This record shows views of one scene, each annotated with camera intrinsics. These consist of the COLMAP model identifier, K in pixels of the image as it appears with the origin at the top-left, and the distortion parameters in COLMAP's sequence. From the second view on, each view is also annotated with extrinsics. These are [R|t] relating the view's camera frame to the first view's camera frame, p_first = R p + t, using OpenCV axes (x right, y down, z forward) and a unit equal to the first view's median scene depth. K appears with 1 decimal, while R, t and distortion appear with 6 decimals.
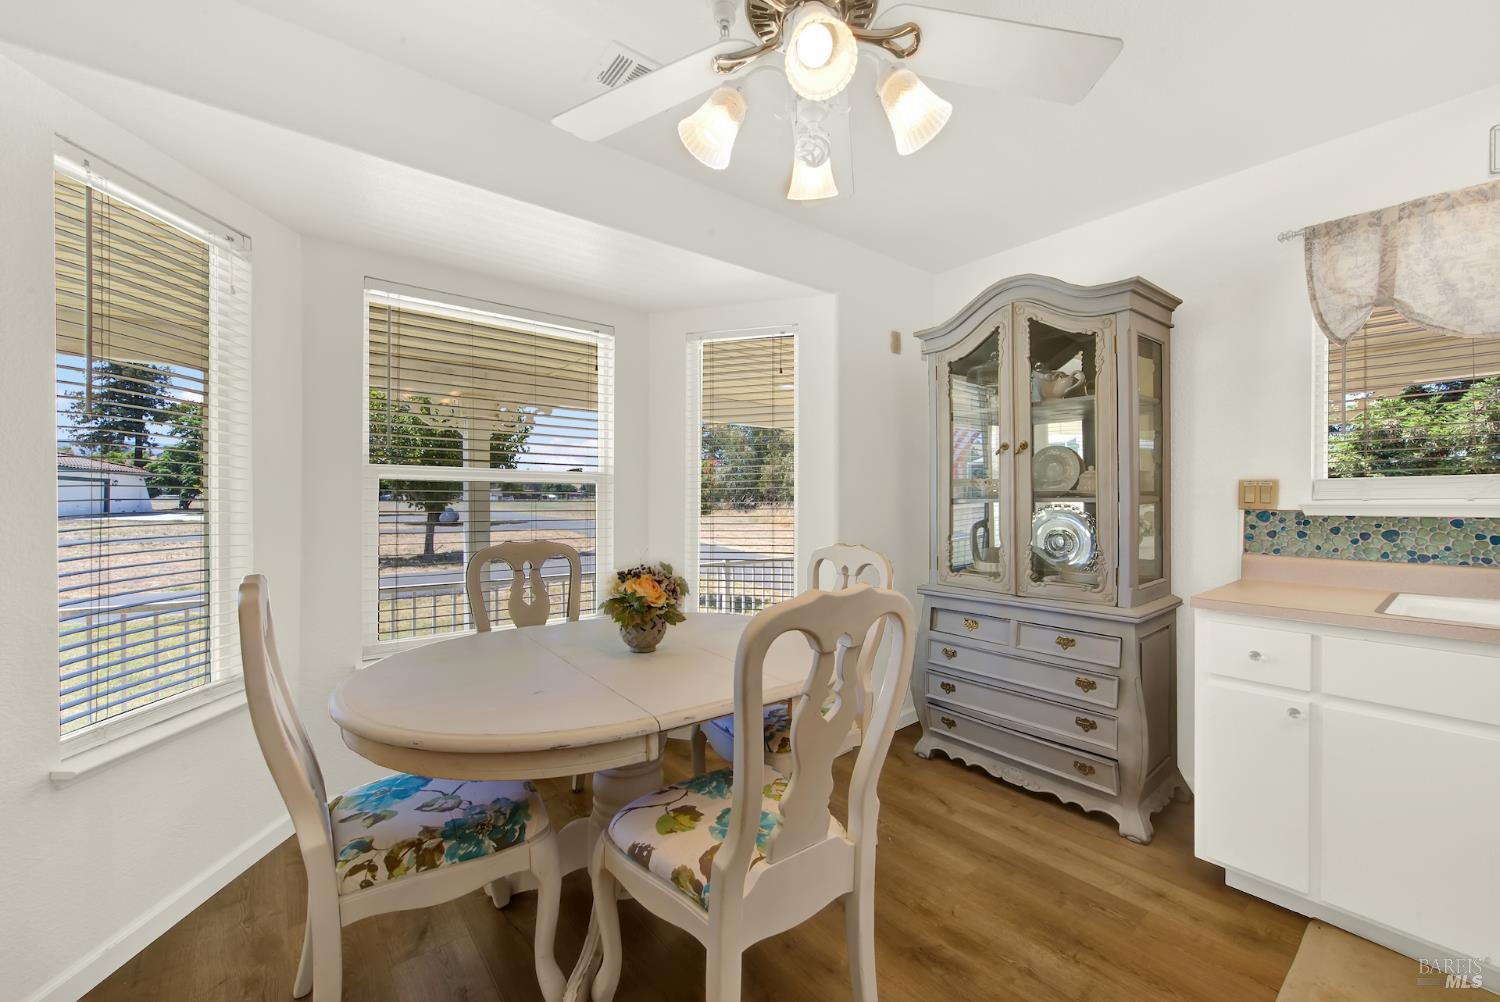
lens RADIAL K [[596.7, 0, 761.2], [0, 596.7, 505.1], [0, 0, 1]] dist [-0.000466, -0.000441]
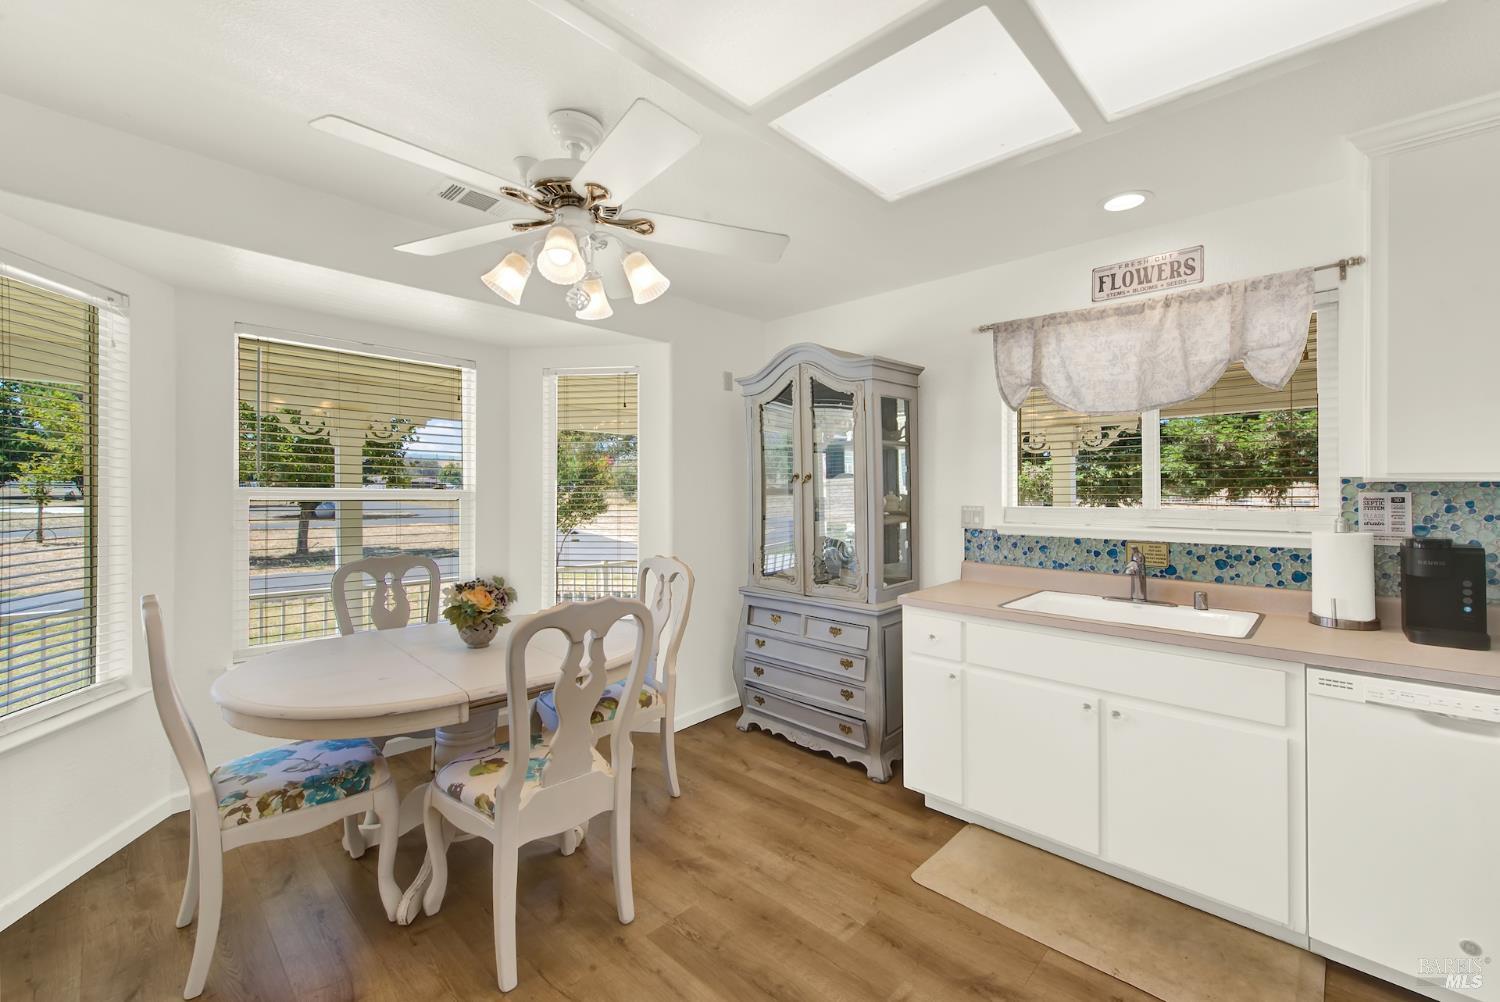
lens RADIAL K [[611.4, 0, 753.7], [0, 611.4, 490.3], [0, 0, 1]] dist [-0.005882, -0.000794]
pose [[0.991803, 0.004835, 0.127685, 0.189081], [-0.003508, 0.999937, -0.010618, -0.066648], [-0.127729, 0.010083, 0.991758, -0.319251]]
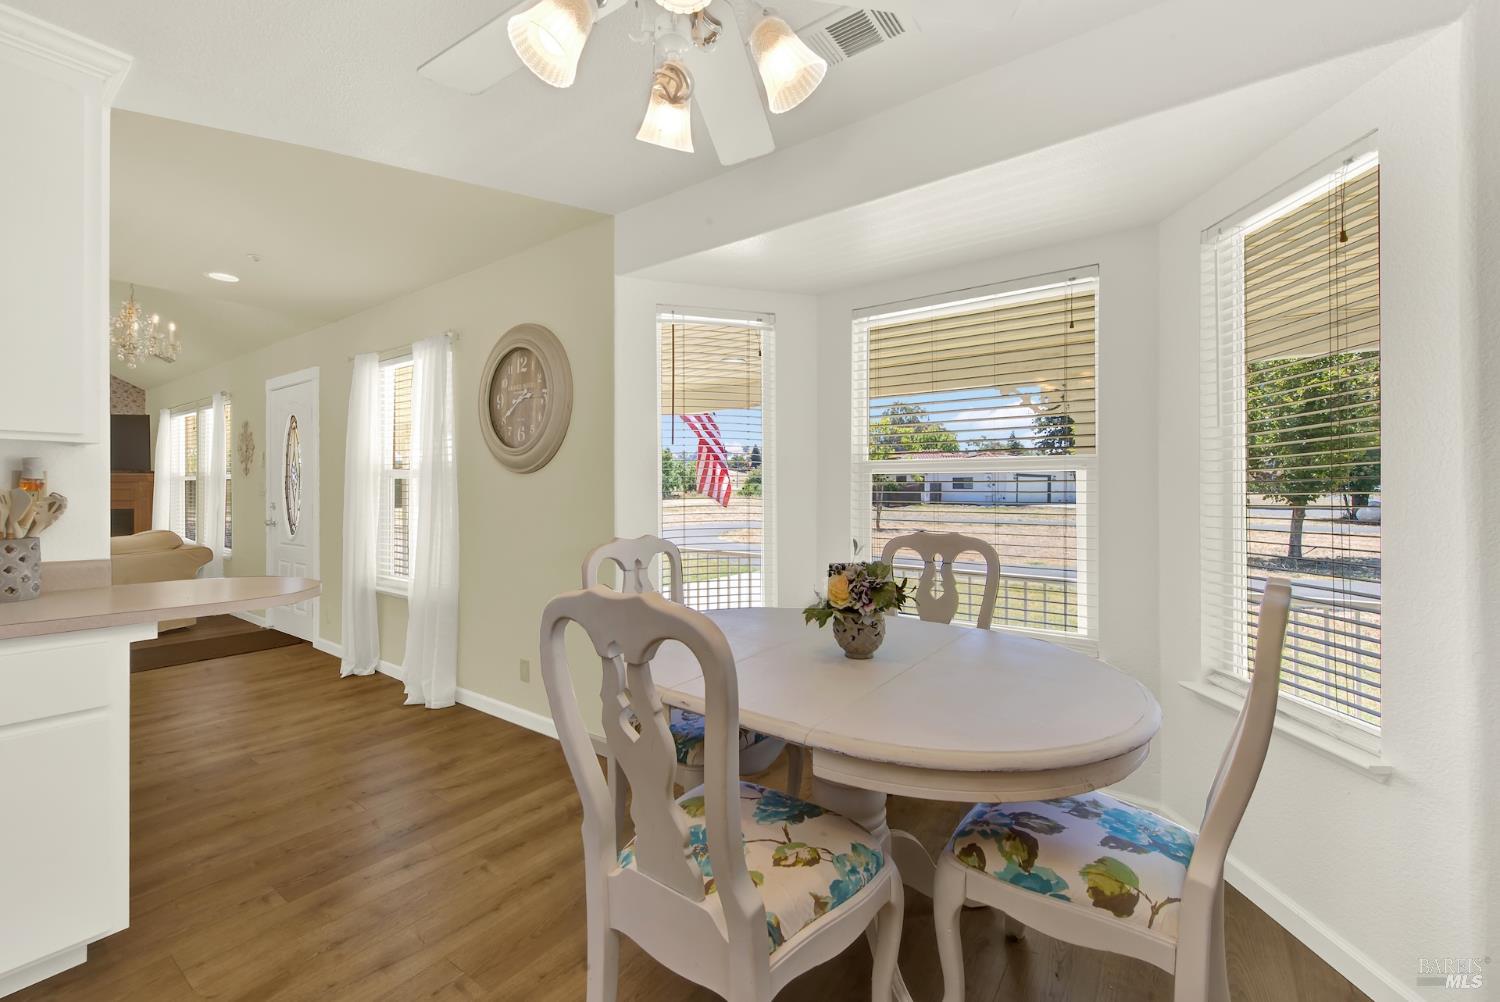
lens RADIAL K [[618.4, 0, 747.5], [0, 618.4, 489.3], [0, 0, 1]] dist [0.000620, 0.000217]
pose [[0.257296, -0.005666, -0.966316, 0.591601], [-0.005182, 0.999960, -0.007243, -0.000986], [0.966319, 0.006871, 0.257257, 0.525590]]
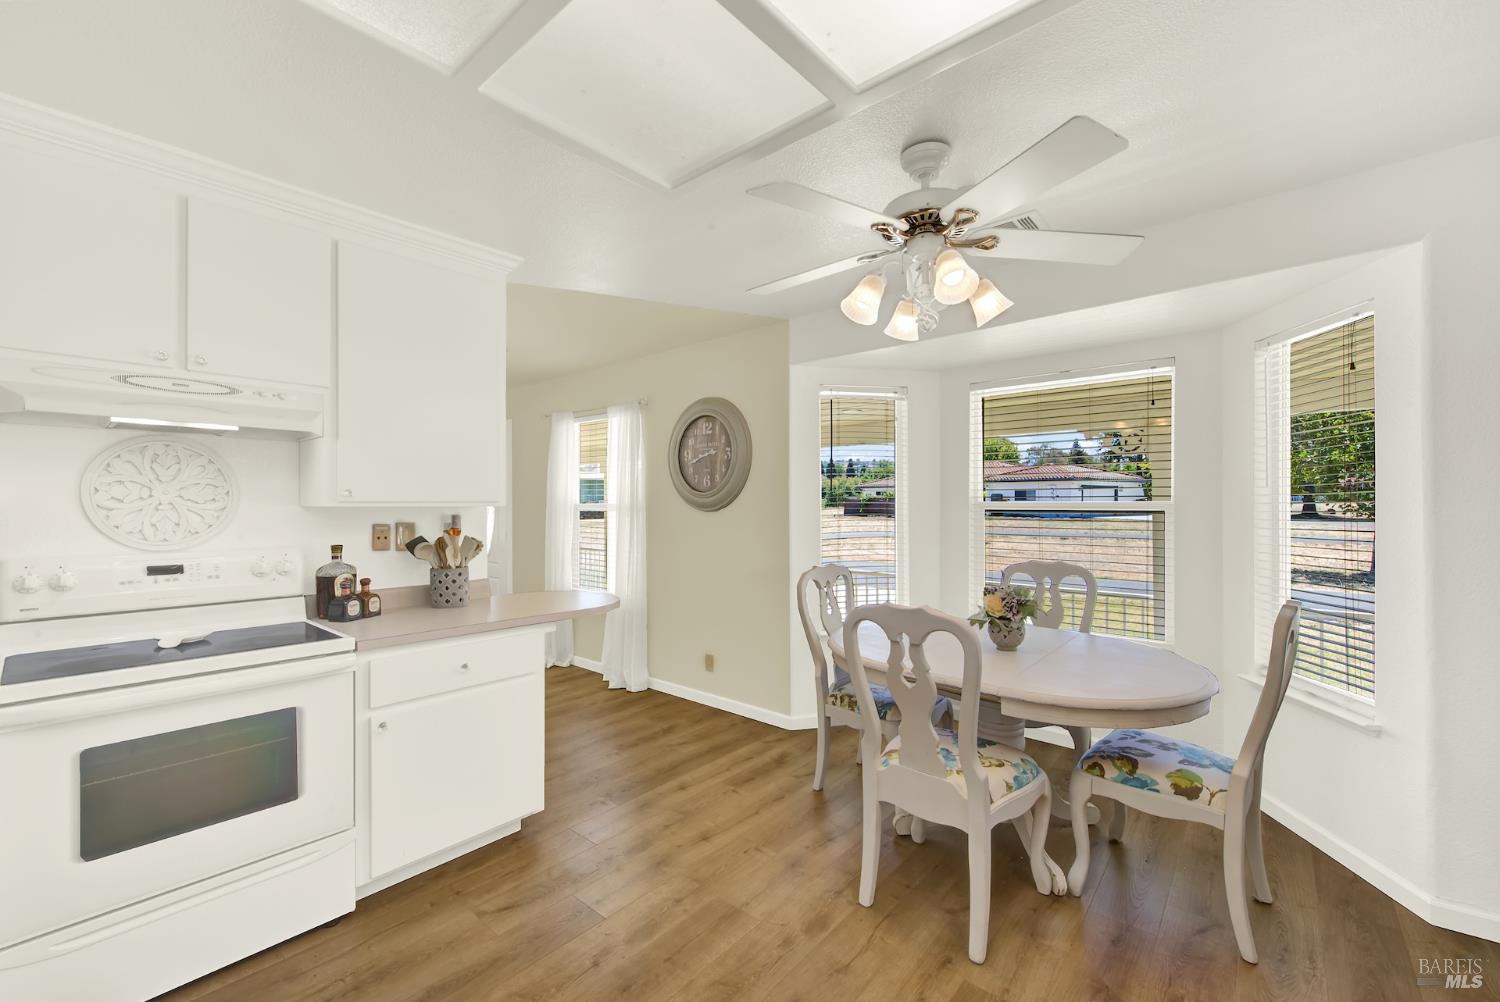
lens RADIAL K [[610.7, 0, 754.7], [0, 610.7, 504.7], [0, 0, 1]] dist [-0.000234, -0.000331]
pose [[0.179409, 0.000048, -0.983775, 0.937678], [-0.001090, 0.999999, -0.000150, -0.072105], [0.983774, 0.001100, 0.179409, 0.169832]]
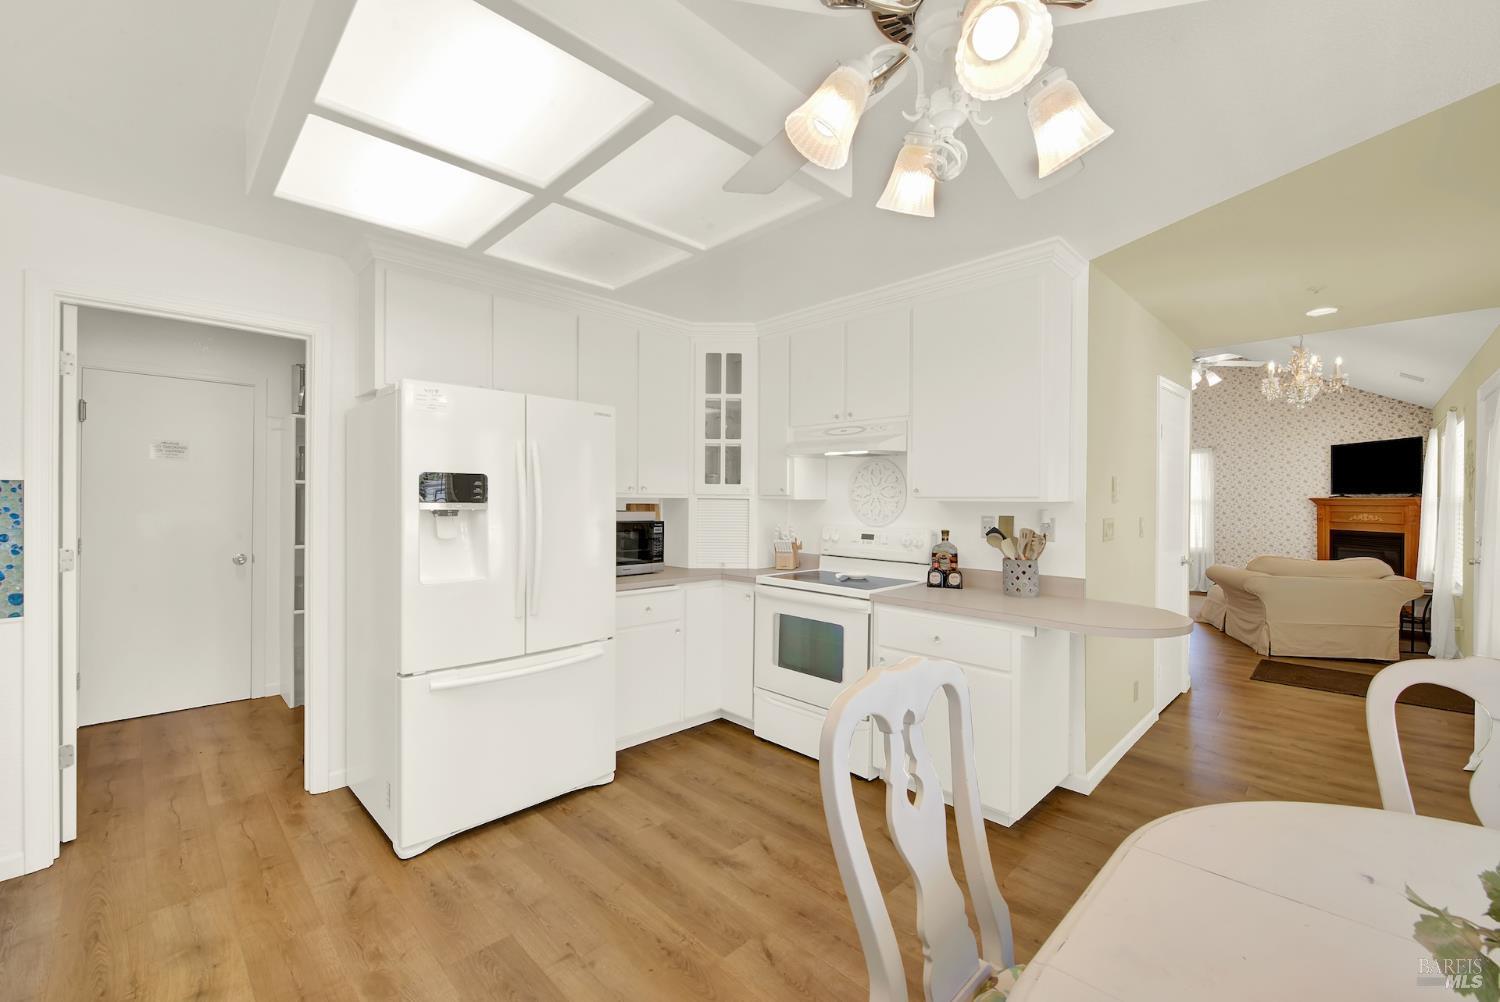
lens RADIAL K [[615.4, 0, 769.6], [0, 615.4, 503.5], [0, 0, 1]] dist [0.001529, 0.000080]
pose [[-0.991348, -0.006484, -0.131102, 0.266356], [-0.007934, 0.999913, 0.010542, -0.074687], [0.131022, 0.011491, -0.991313, 1.108536]]
